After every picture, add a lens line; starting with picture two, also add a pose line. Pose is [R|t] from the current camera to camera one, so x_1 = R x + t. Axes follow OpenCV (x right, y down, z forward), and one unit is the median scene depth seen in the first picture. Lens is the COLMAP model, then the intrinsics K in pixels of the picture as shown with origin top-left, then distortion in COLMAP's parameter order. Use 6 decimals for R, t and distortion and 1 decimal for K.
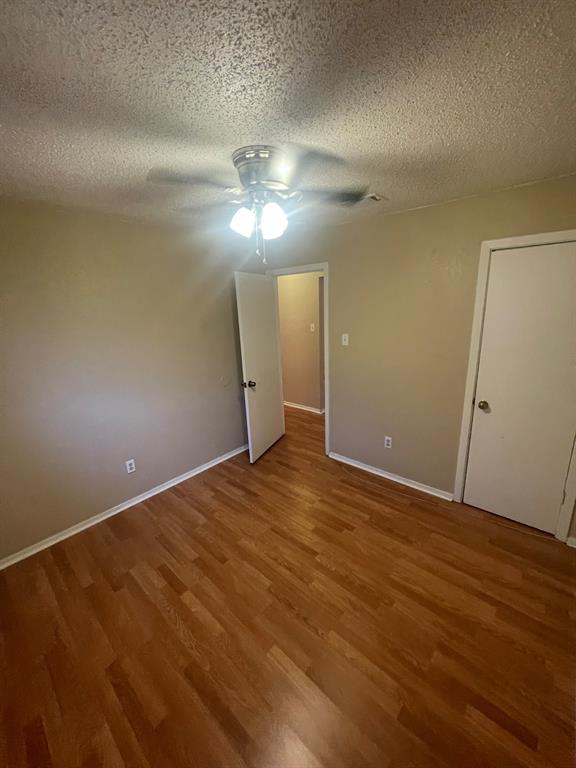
lens RADIAL K [[310.1, 0, 287.7], [0, 310.1, 383.5], [0, 0, 1]] dist [0.000509, -0.000048]
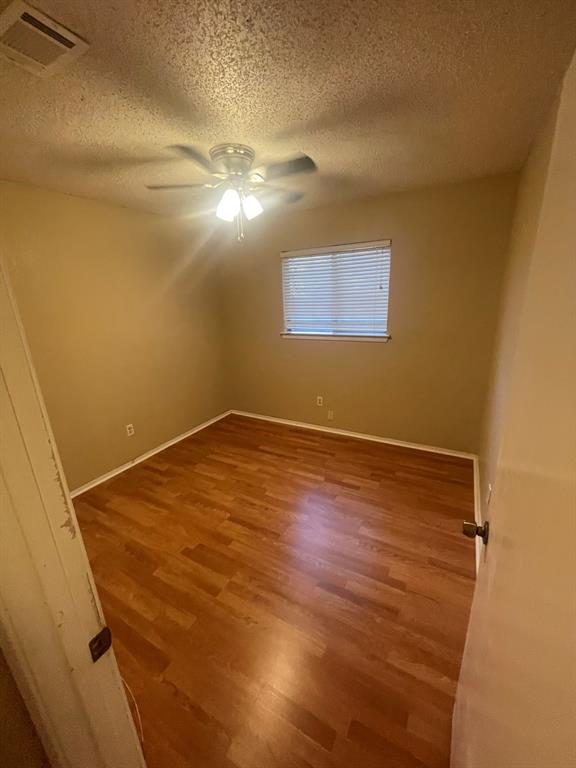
lens RADIAL K [[310.1, 0, 289.3], [0, 310.1, 385.2], [0, 0, 1]] dist [0.000509, -0.000048]
pose [[-0.971218, 0.138139, -0.194045, 0.038017], [0.014671, 0.847801, 0.530112, -0.430974], [0.237741, 0.512007, -0.825426, 1.846949]]
